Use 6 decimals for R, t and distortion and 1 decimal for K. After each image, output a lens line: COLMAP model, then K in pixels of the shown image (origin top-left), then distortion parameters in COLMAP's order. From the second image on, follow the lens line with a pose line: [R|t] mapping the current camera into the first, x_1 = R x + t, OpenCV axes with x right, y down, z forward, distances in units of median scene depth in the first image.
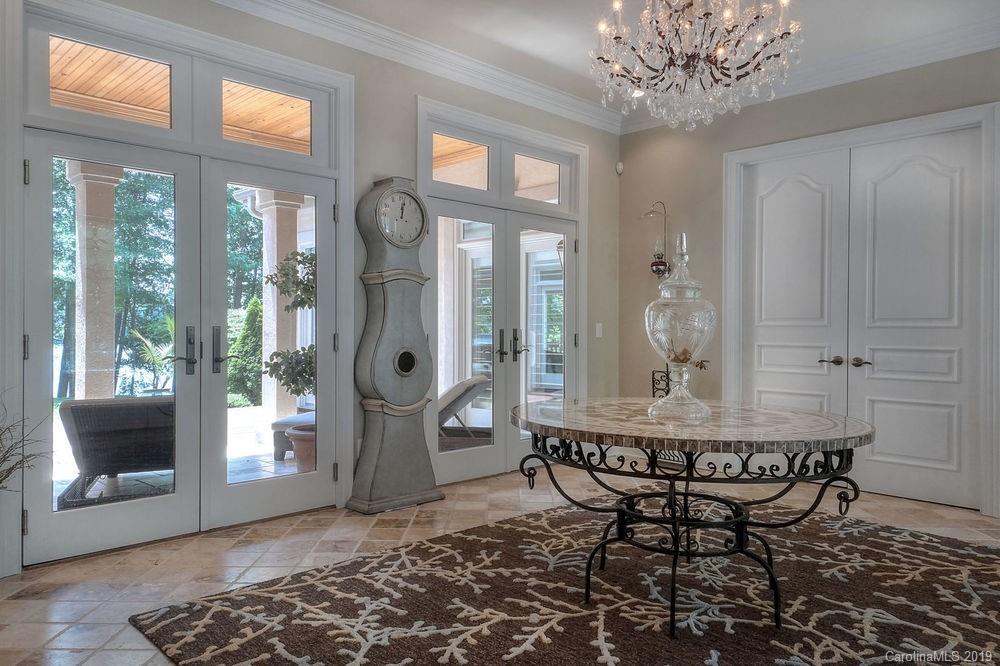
lens RADIAL K [[708.7, 0, 500.0], [0, 708.7, 333.0], [0, 0, 1]] dist [0.000683, -0.001626]
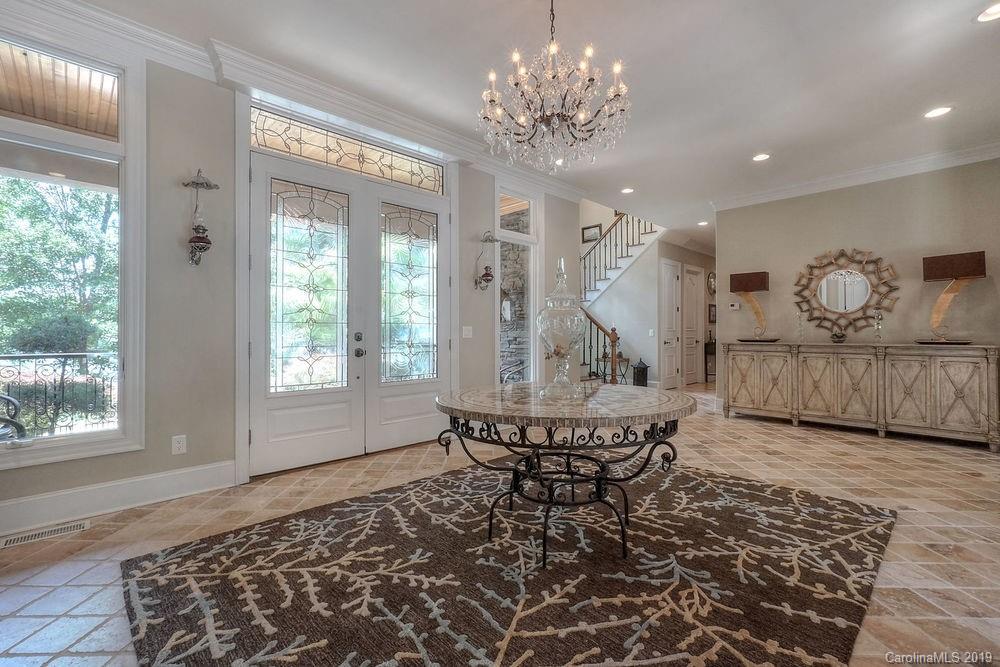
lens RADIAL K [[441.6, 0, 500.0], [0, 441.6, 333.5], [0, 0, 1]] dist [-0.000380, 0.000222]
pose [[-0.999986, -0.002549, 0.004727, 0.375097], [-0.002533, 0.999991, 0.003299, -0.019043], [-0.004735, 0.003287, -0.999983, 1.877147]]
